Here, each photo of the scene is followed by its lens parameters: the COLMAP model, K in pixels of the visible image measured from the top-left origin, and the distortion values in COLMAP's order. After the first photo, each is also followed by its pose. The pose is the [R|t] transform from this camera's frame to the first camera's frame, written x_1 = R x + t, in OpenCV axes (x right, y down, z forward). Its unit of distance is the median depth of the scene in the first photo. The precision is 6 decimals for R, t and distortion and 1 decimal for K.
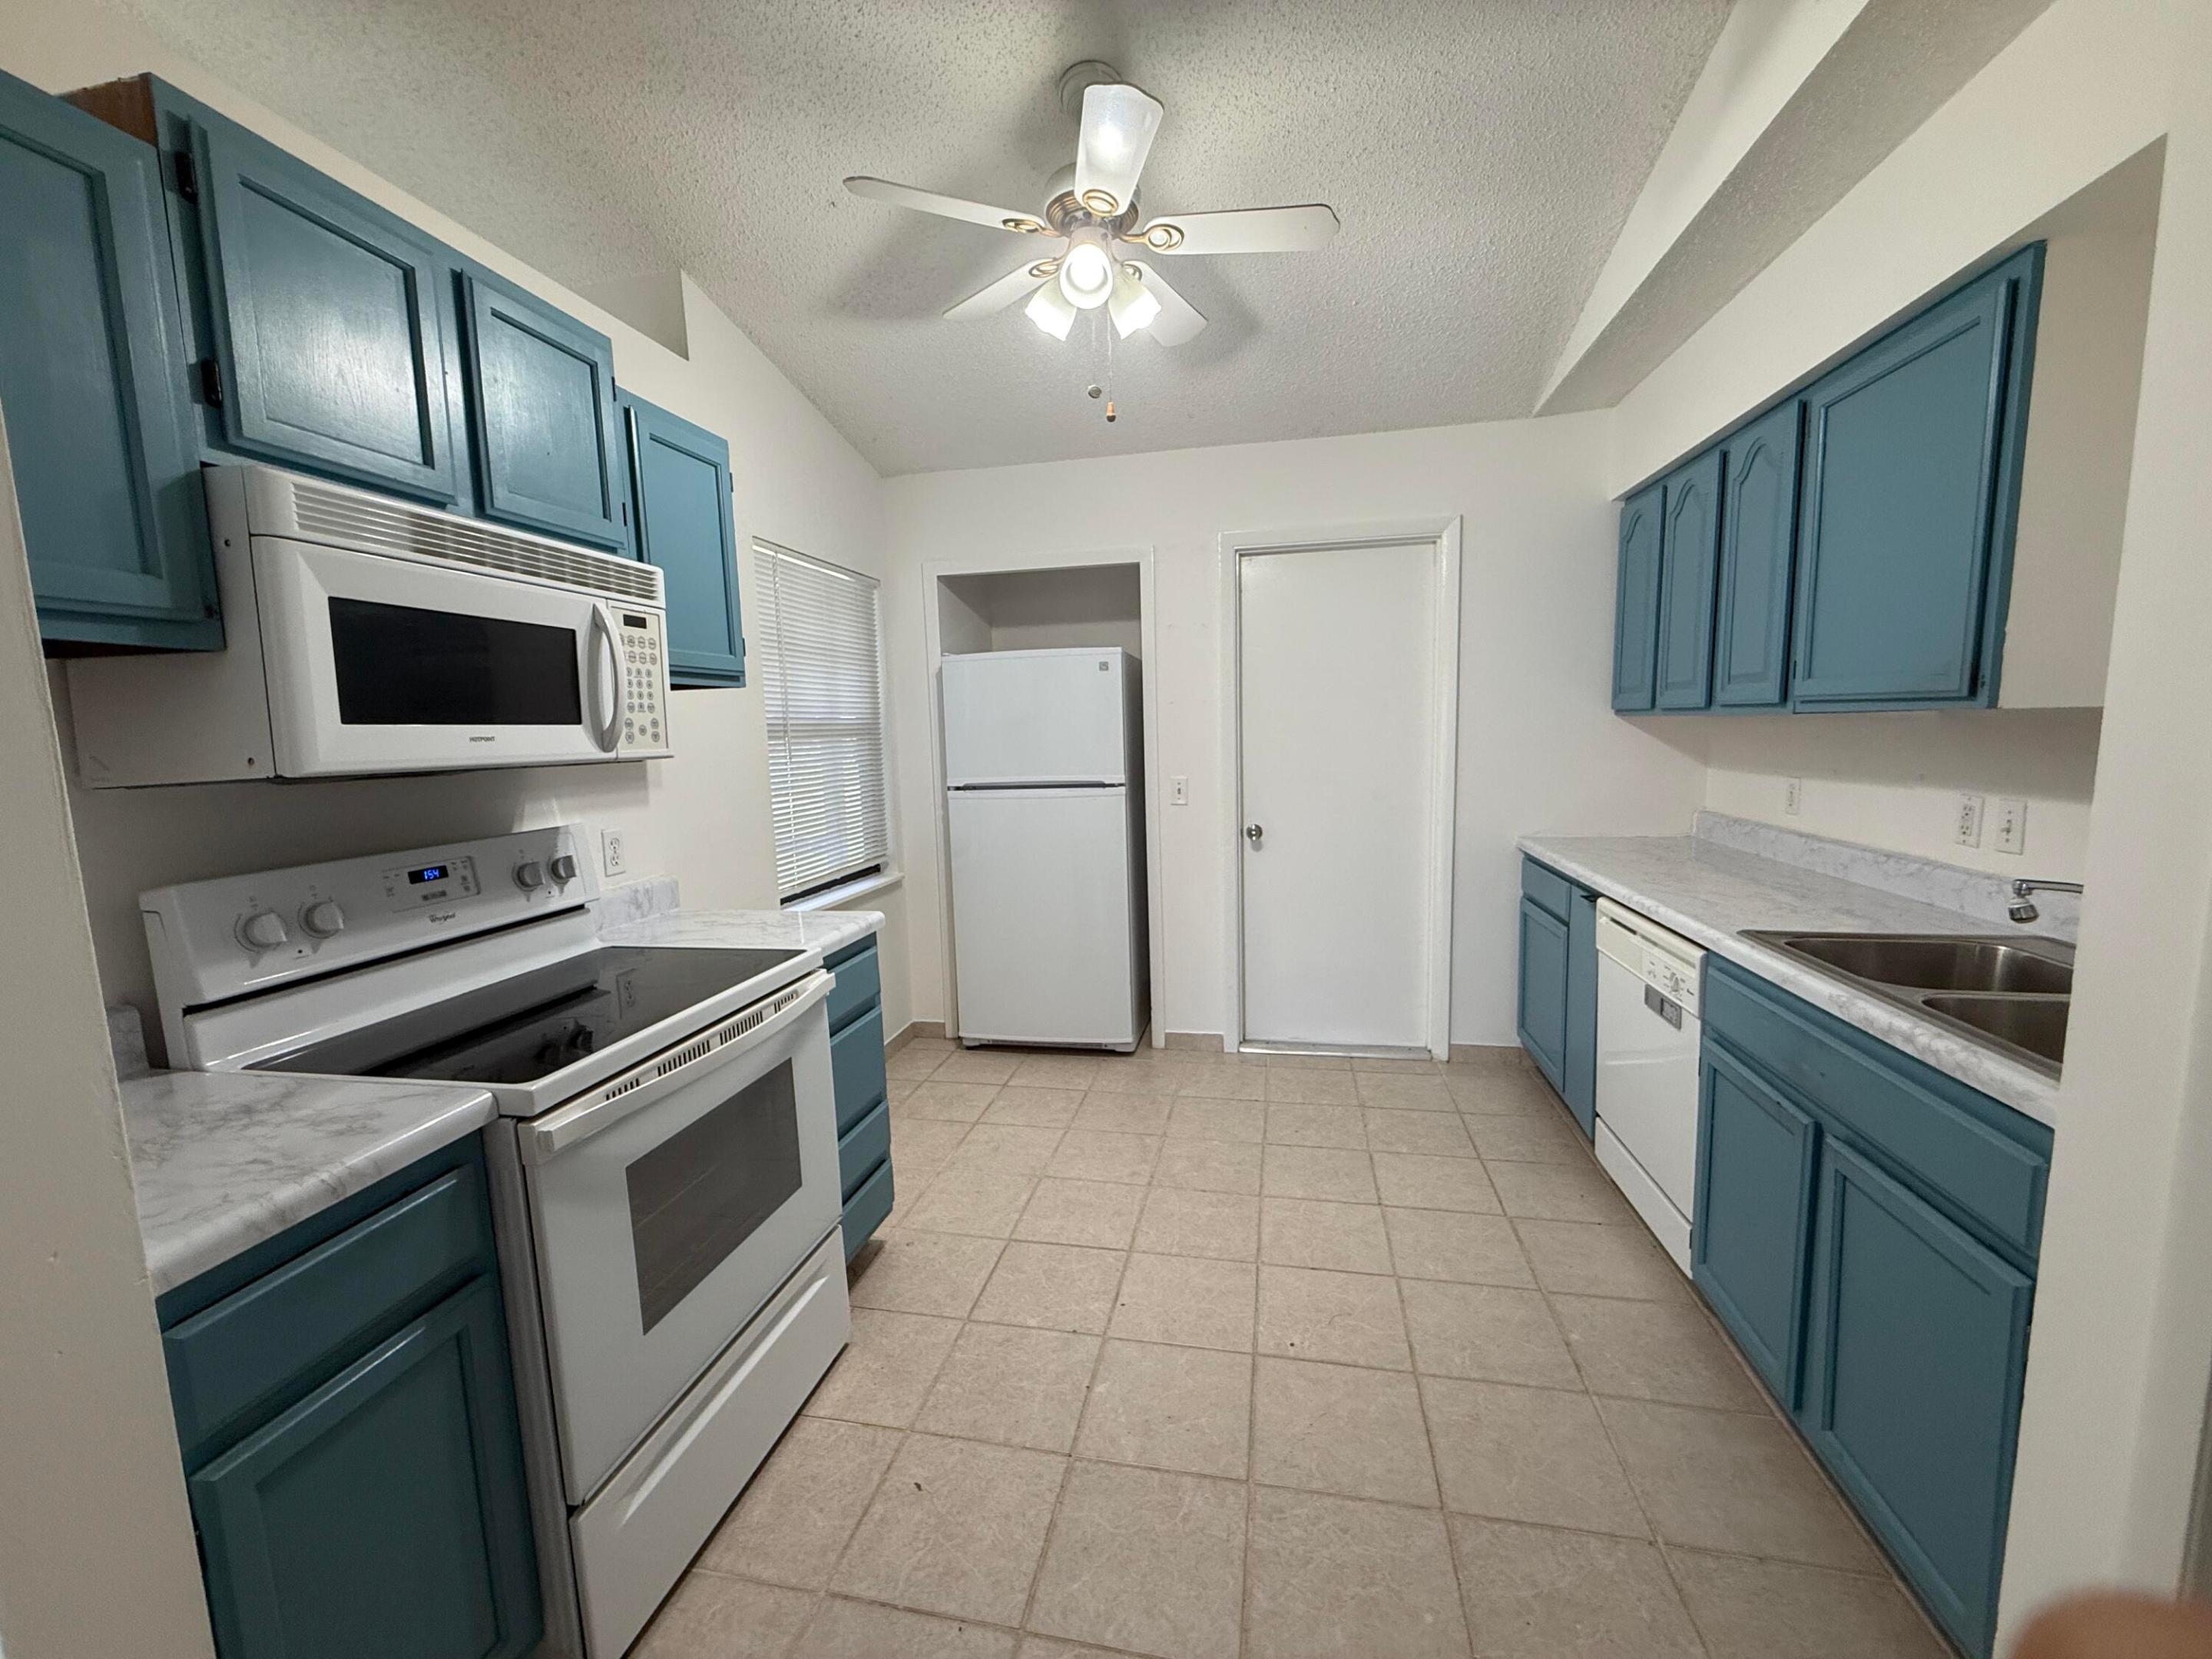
lens RADIAL K [[880.4, 0, 1095.3], [0, 880.4, 828.2], [0, 0, 1]] dist [-0.007494, 0.001001]
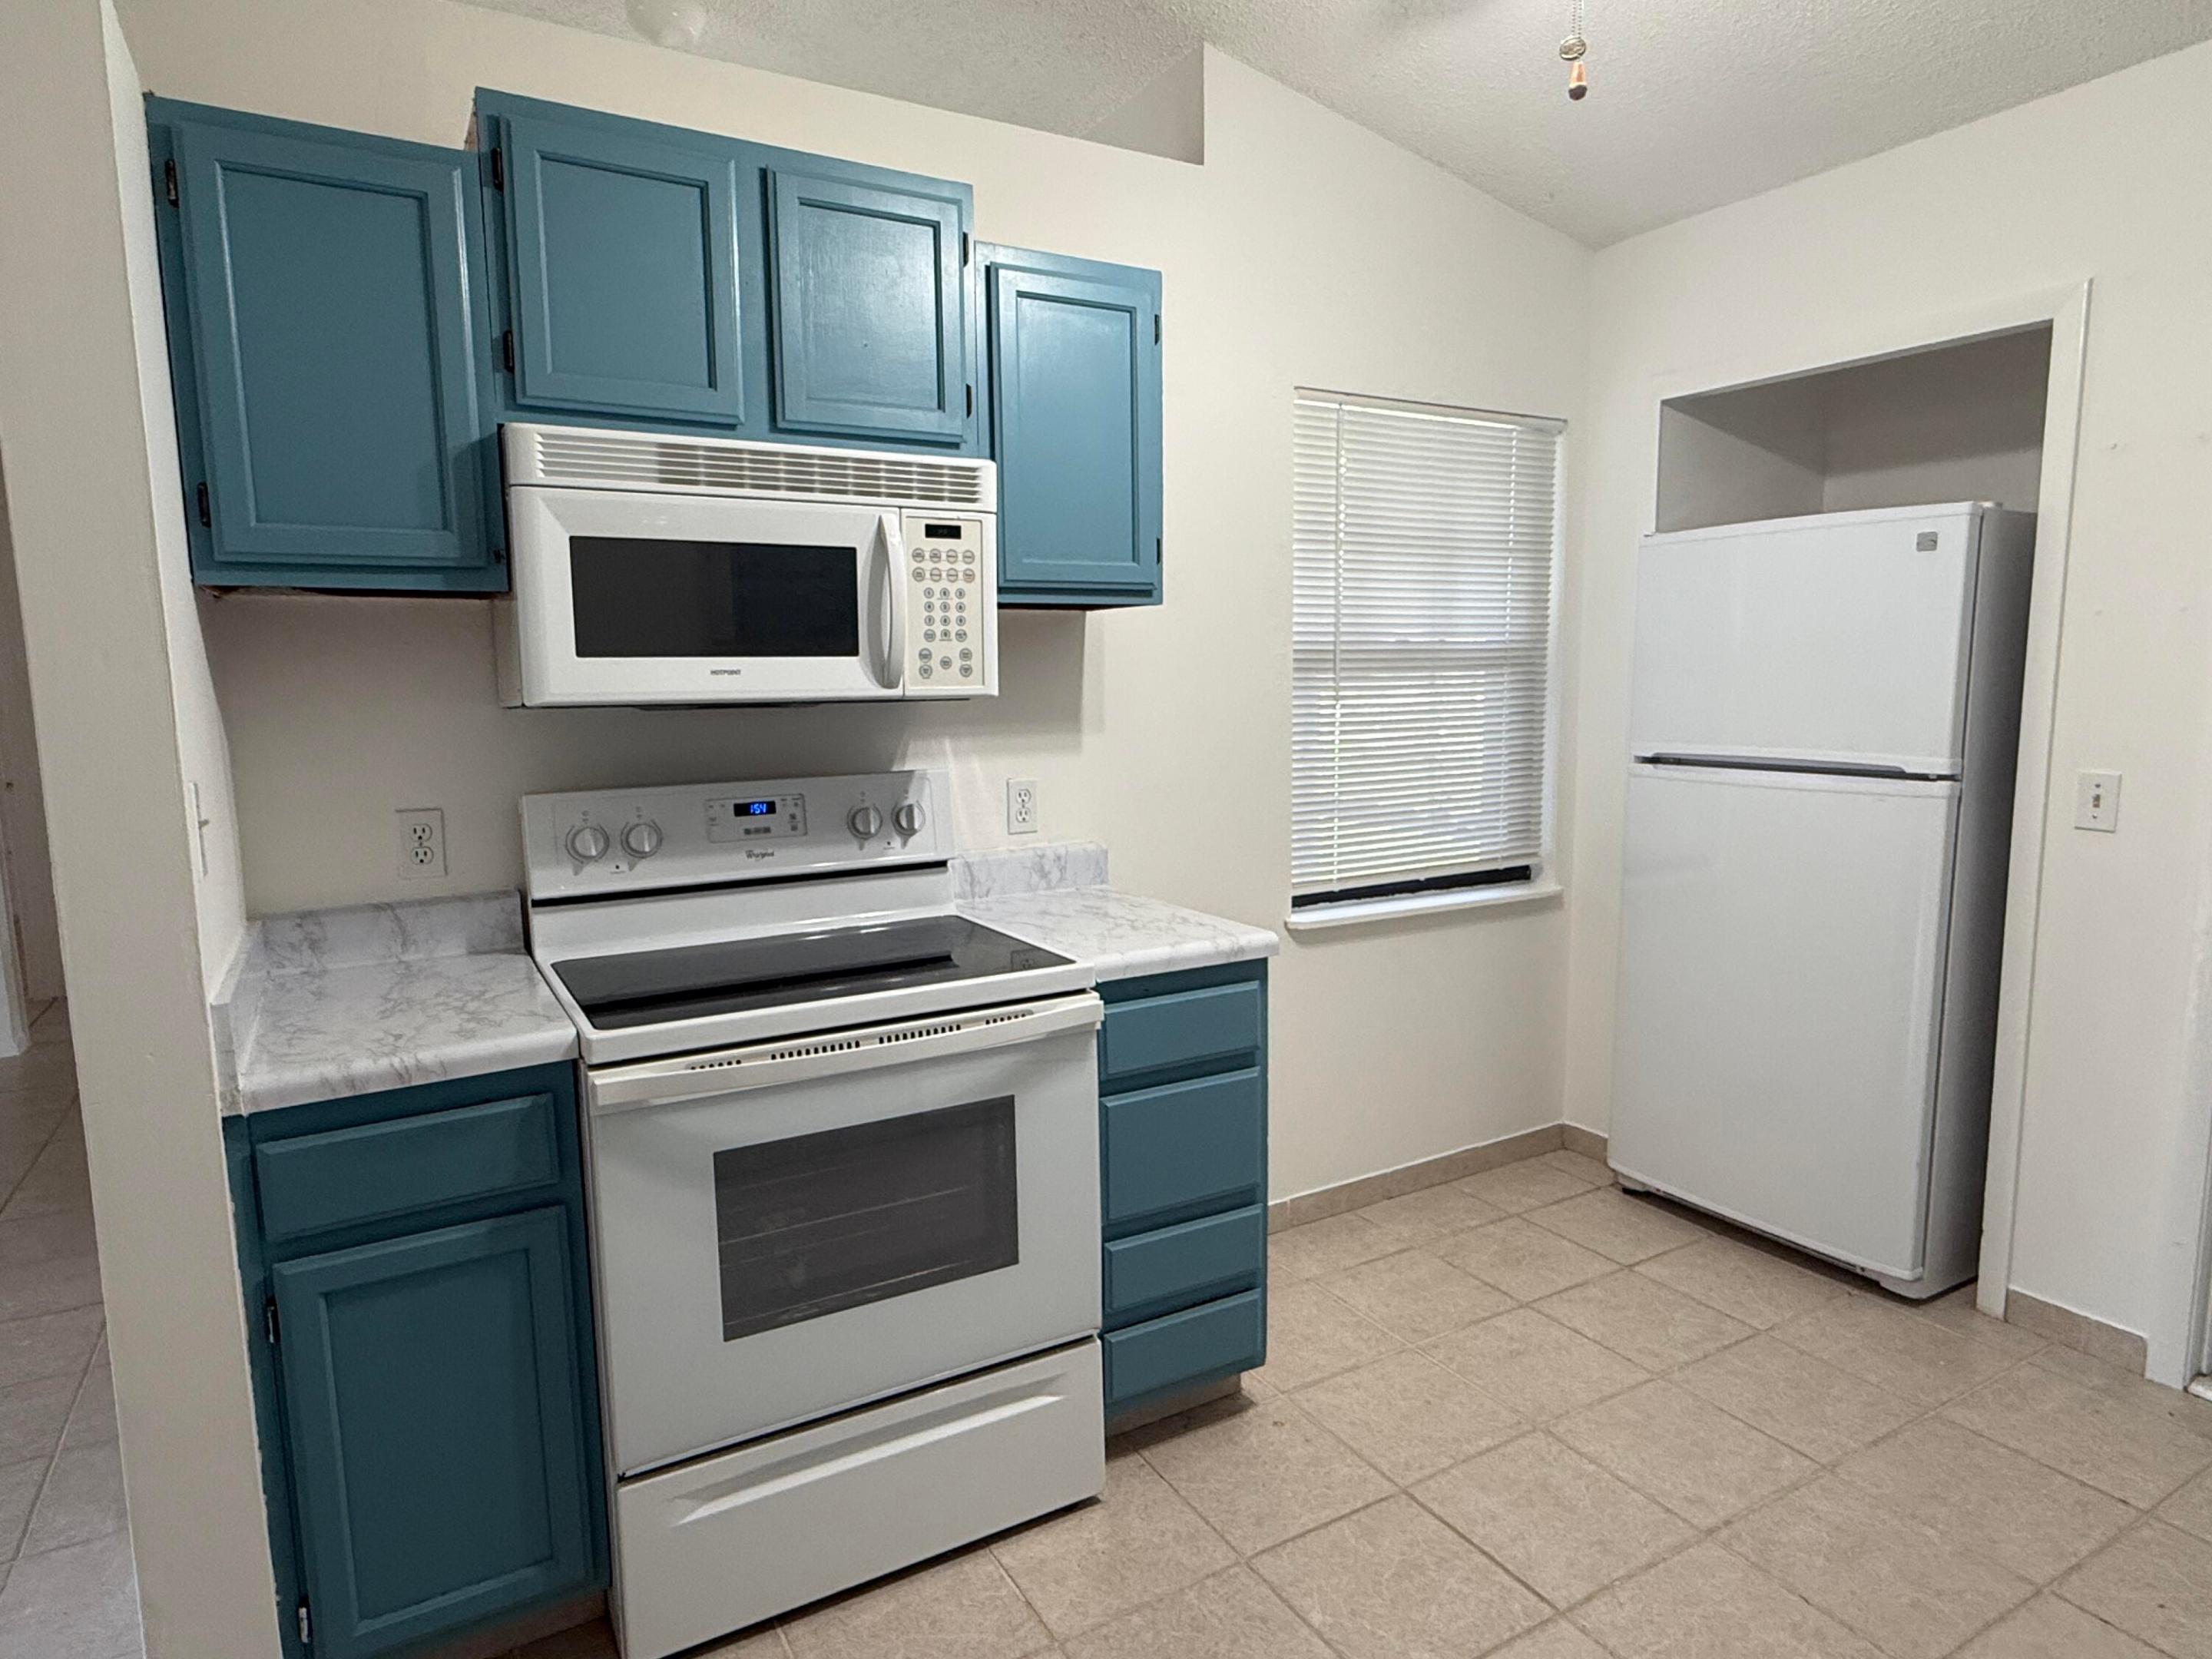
lens RADIAL K [[1277.2, 0, 1100.8], [0, 1277.2, 832.5], [0, 0, 1]] dist [-0.004123, 0.003691]
pose [[0.667017, 0.117327, -0.735747, 0.448069], [-0.091453, 0.992948, 0.075433, -0.051979], [0.739409, 0.016971, 0.673043, 0.273101]]
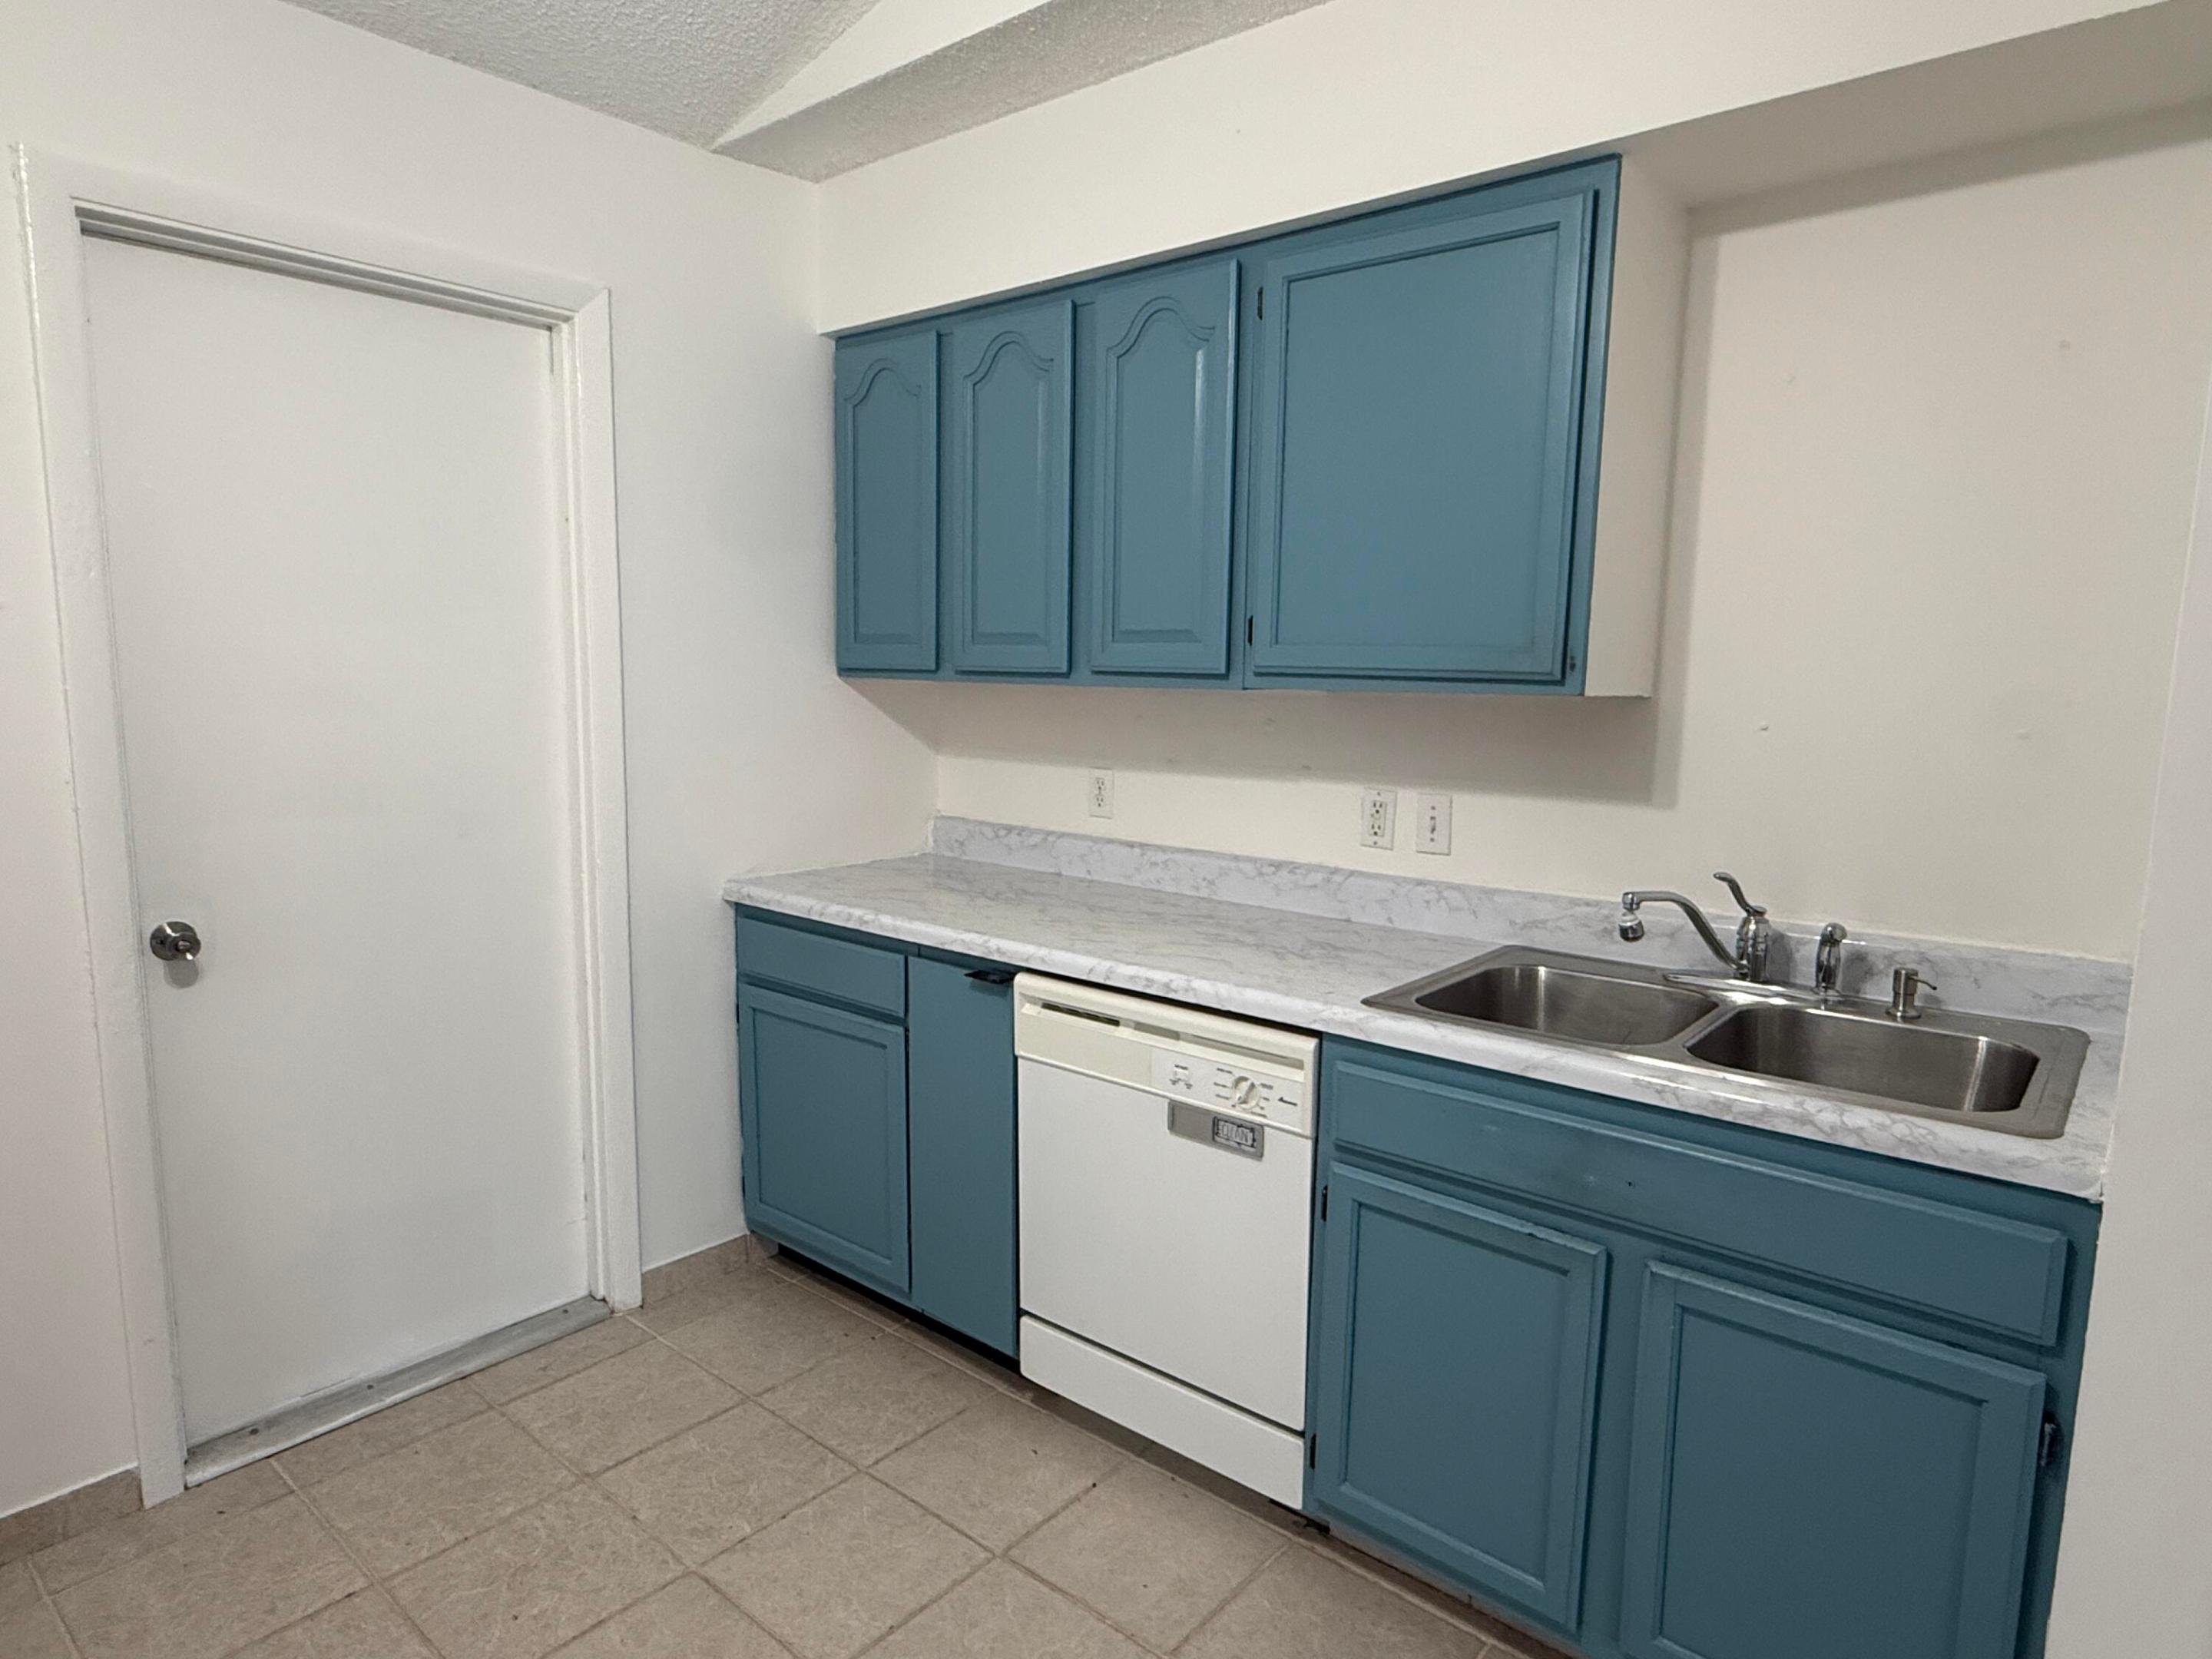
lens RADIAL K [[1277.2, 0, 1106.4], [0, 1277.2, 832.5], [0, 0, 1]] dist [-0.004123, 0.003691]
pose [[0.474695, -0.079612, 0.876542, -0.233304], [0.073665, 0.996000, 0.050568, -0.079610], [-0.877062, 0.040566, 0.478661, 0.640740]]
